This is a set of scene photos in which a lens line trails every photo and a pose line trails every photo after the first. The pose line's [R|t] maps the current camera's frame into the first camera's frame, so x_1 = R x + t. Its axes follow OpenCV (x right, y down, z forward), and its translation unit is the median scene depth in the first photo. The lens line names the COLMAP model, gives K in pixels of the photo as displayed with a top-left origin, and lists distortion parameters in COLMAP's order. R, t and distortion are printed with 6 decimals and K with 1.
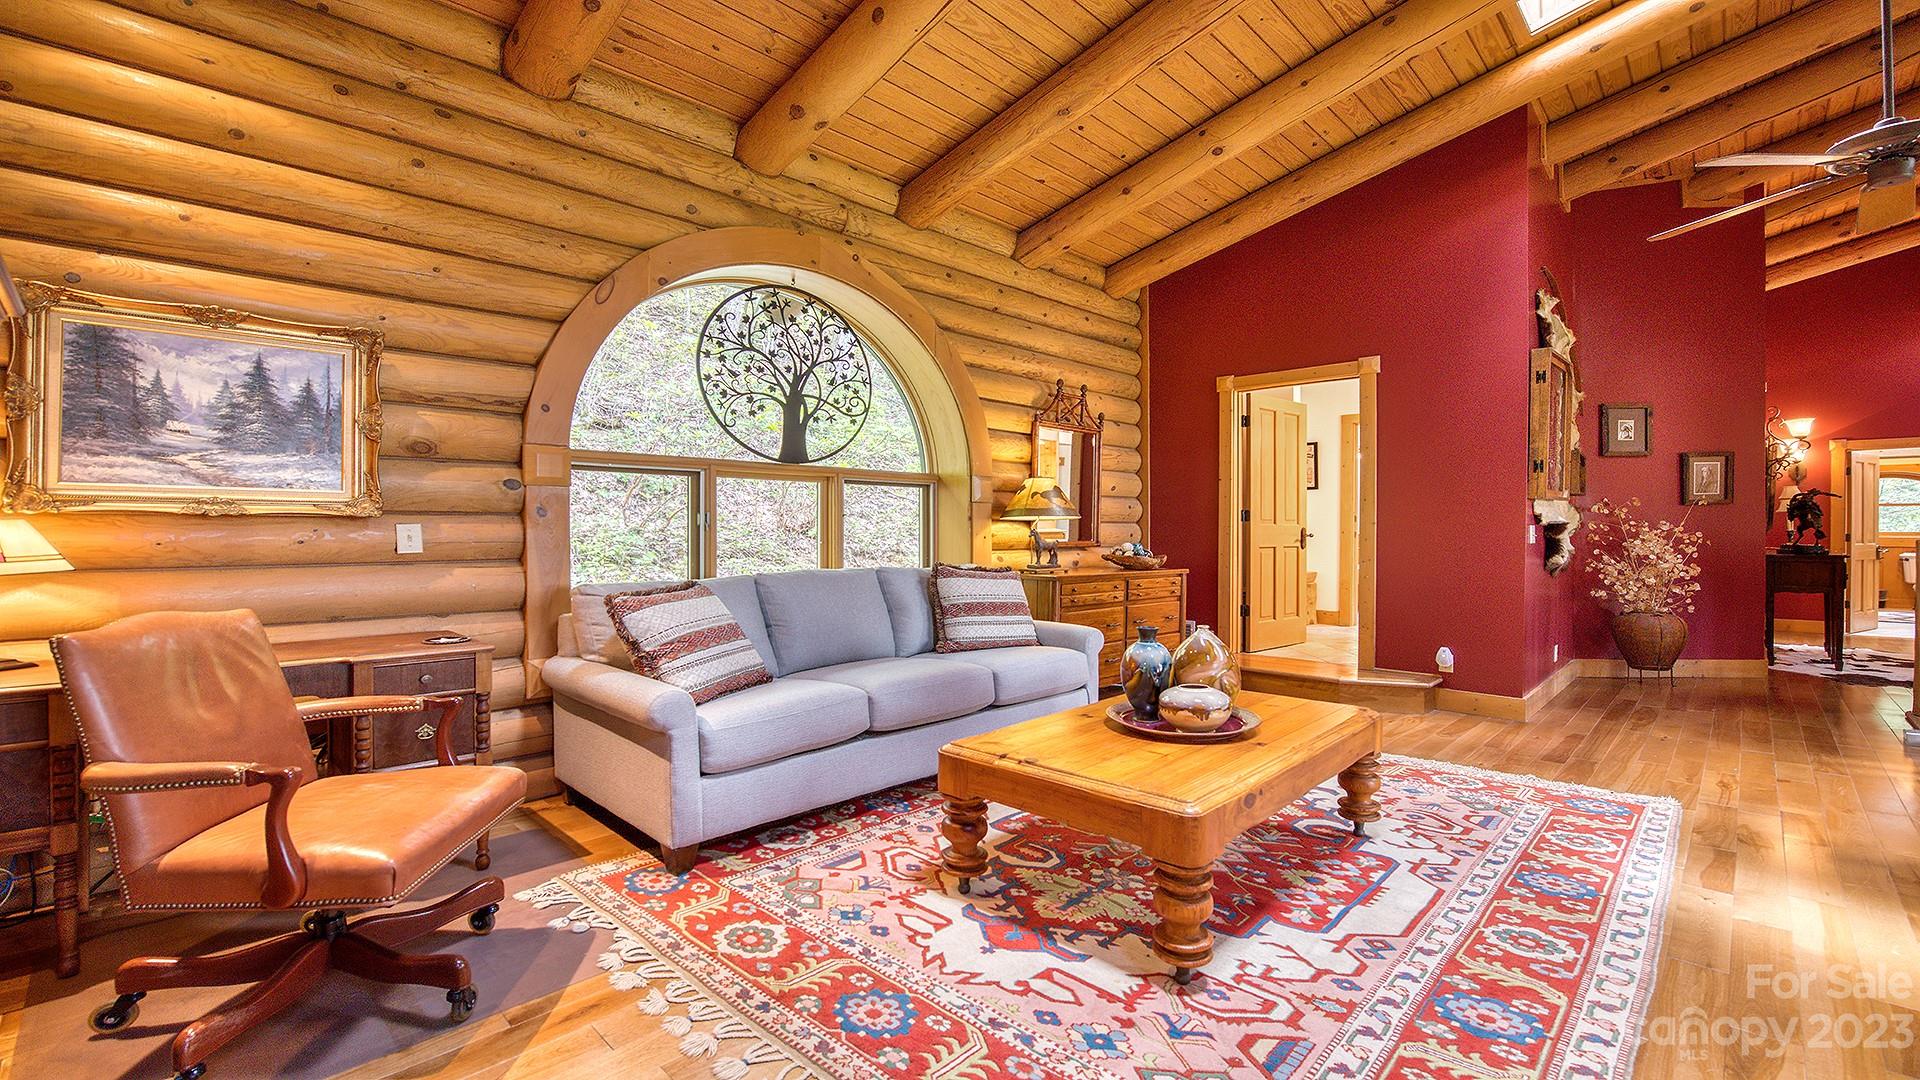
lens RADIAL K [[838.8, 0, 947.8], [0, 838.8, 536.6], [0, 0, 1]] dist [-0.020359, -0.000345]
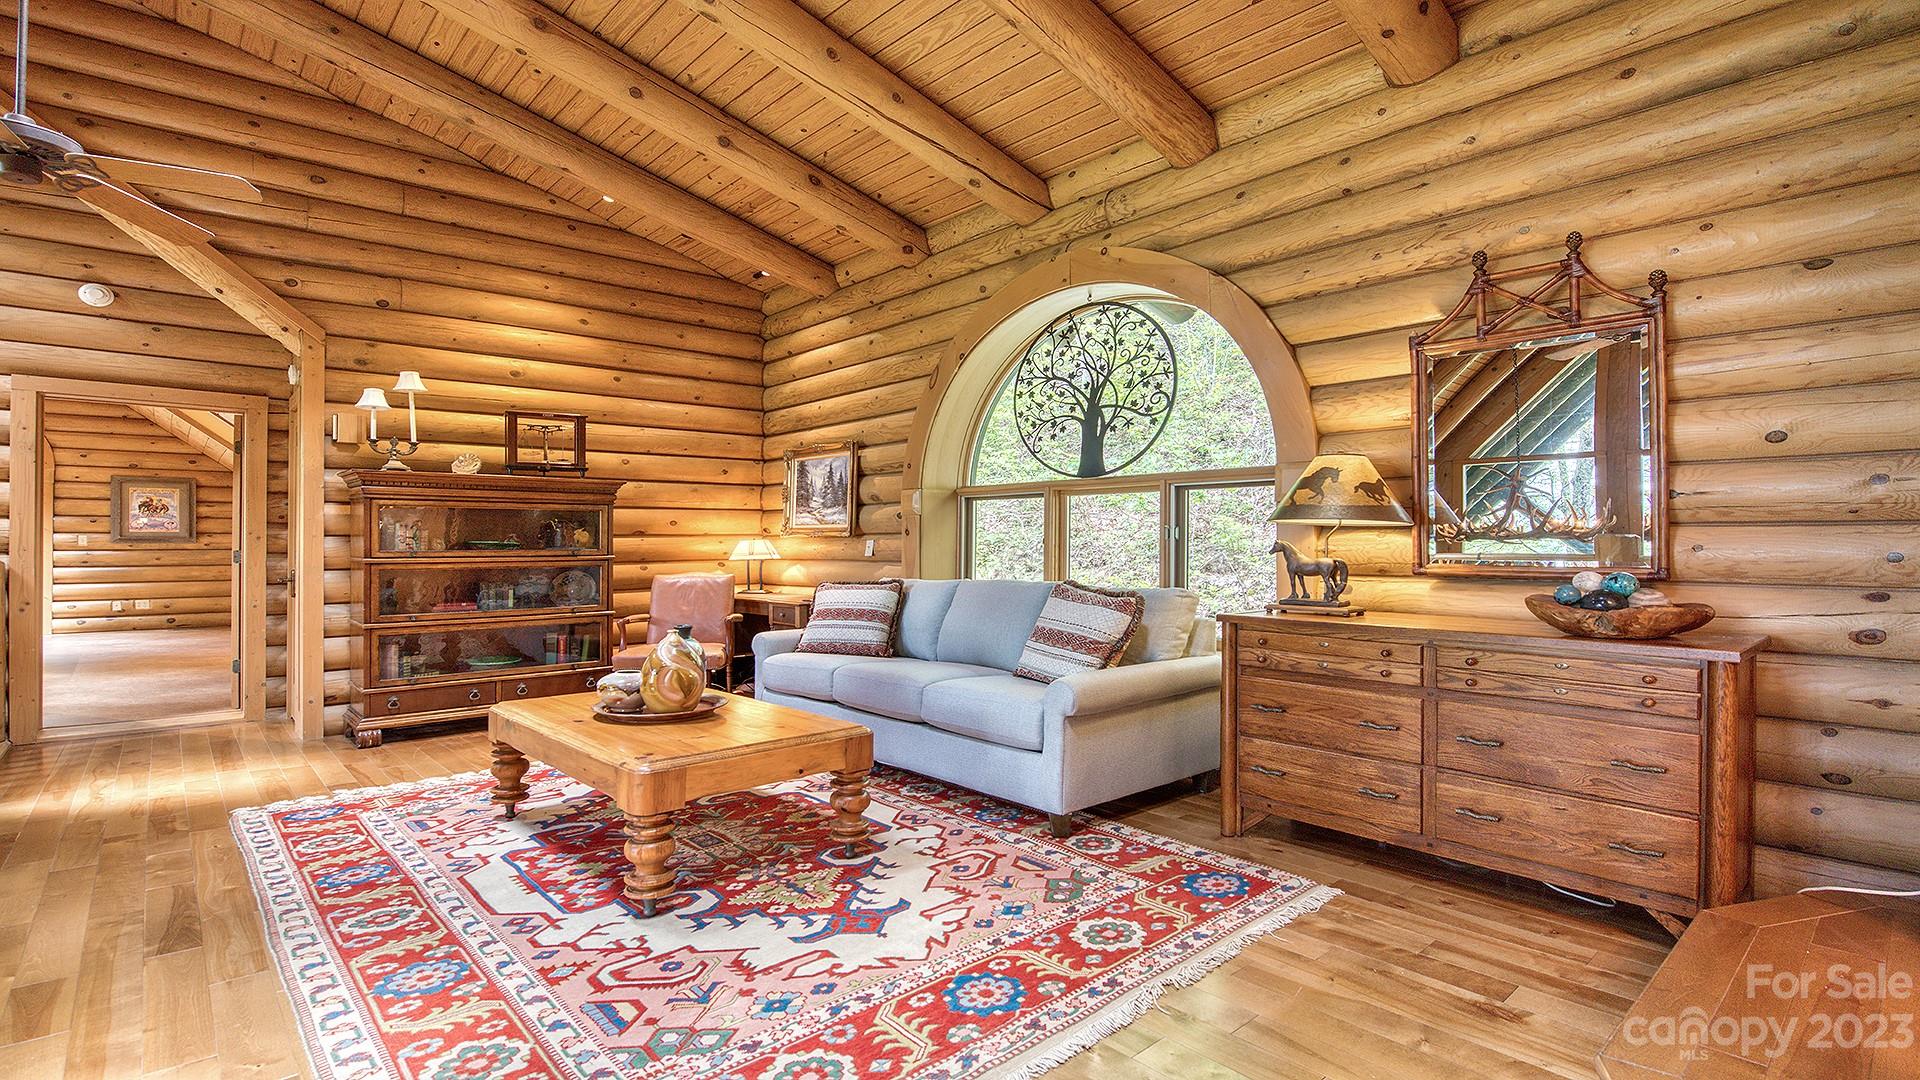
lens RADIAL K [[912.3, 0, 960.0], [0, 912.3, 540.0], [0, 0, 1]] dist [-0.011189, -0.000621]
pose [[-0.072170, -0.005076, -0.997379, 1.383663], [-0.006950, 0.999965, -0.004586, -0.008134], [0.997368, 0.006601, -0.072203, 1.383801]]
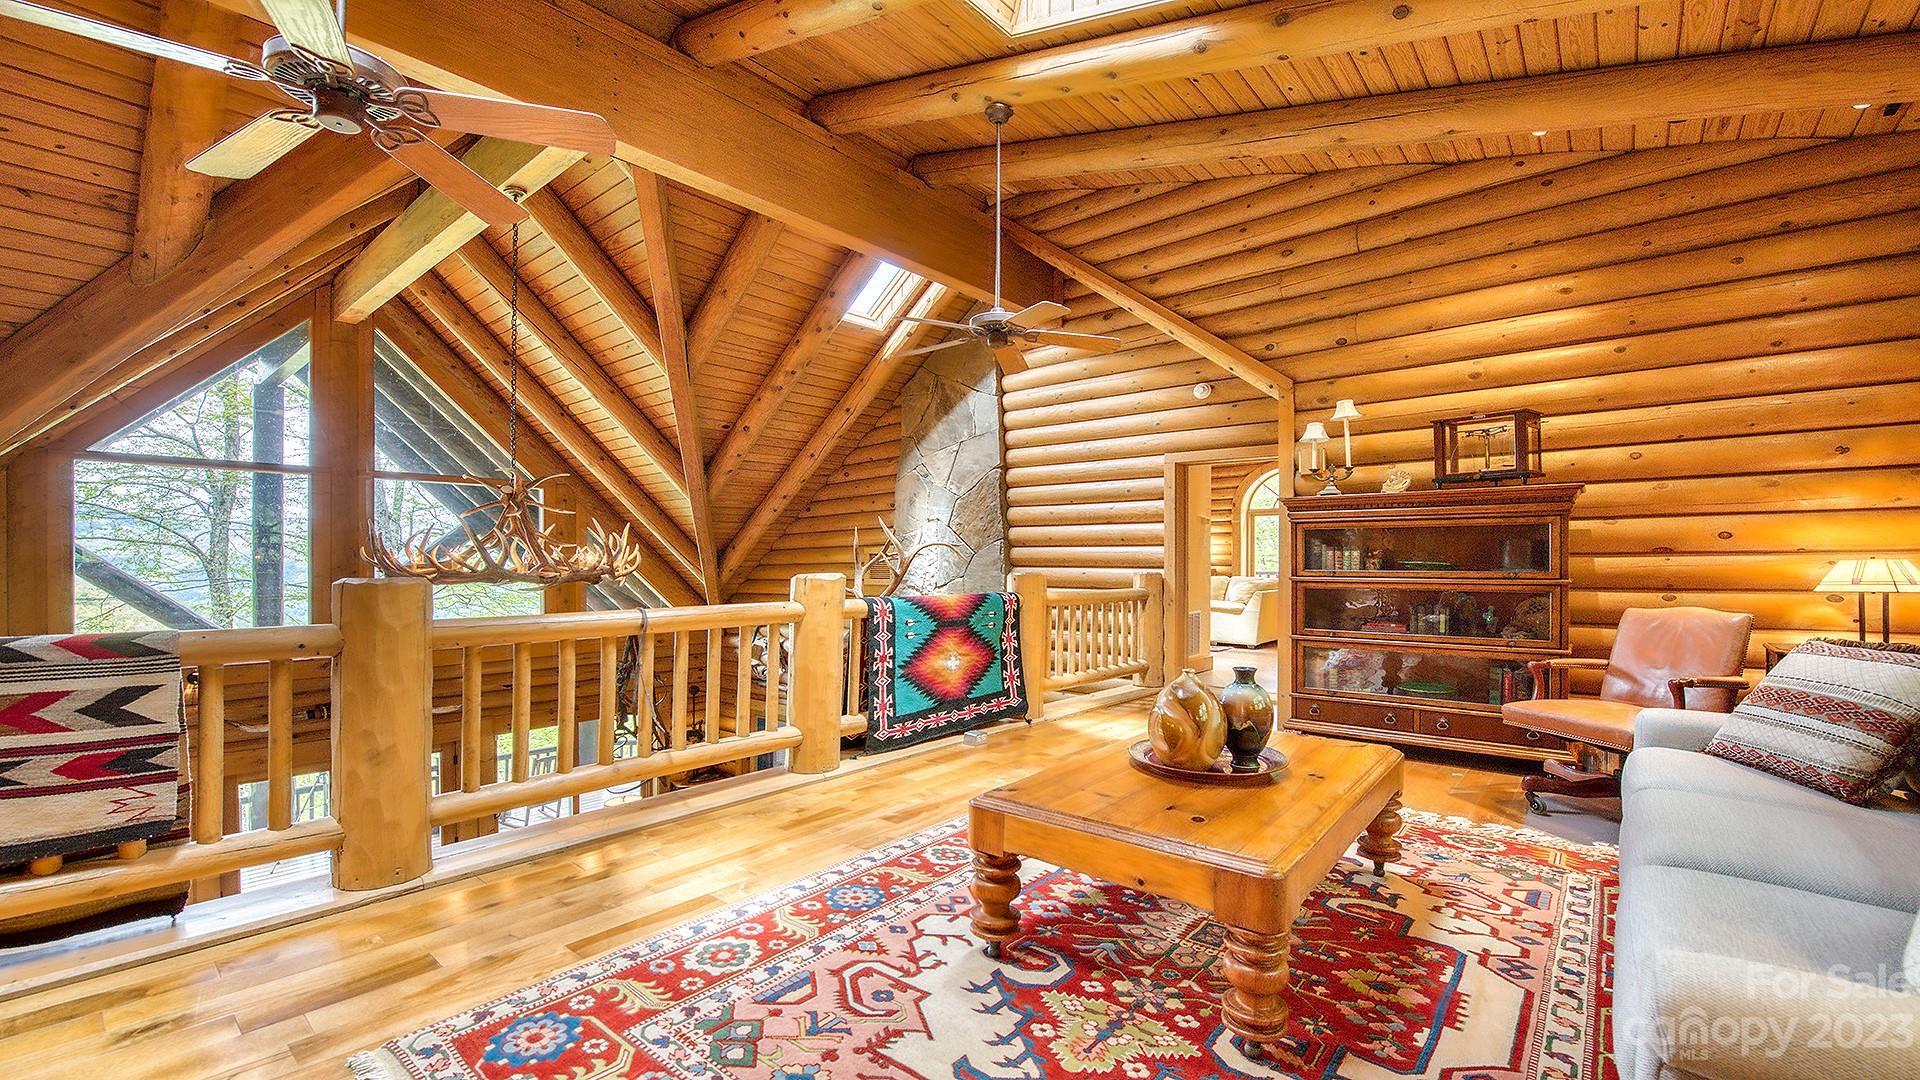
lens RADIAL K [[782.6, 0, 946.4], [0, 782.6, 567.1], [0, 0, 1]] dist [-0.019501, 0.000019]
pose [[-0.998207, -0.000471, -0.059857, 0.591340], [-0.001534, 0.999842, 0.017706, -0.021614], [0.059839, 0.017766, -0.998050, 1.749273]]
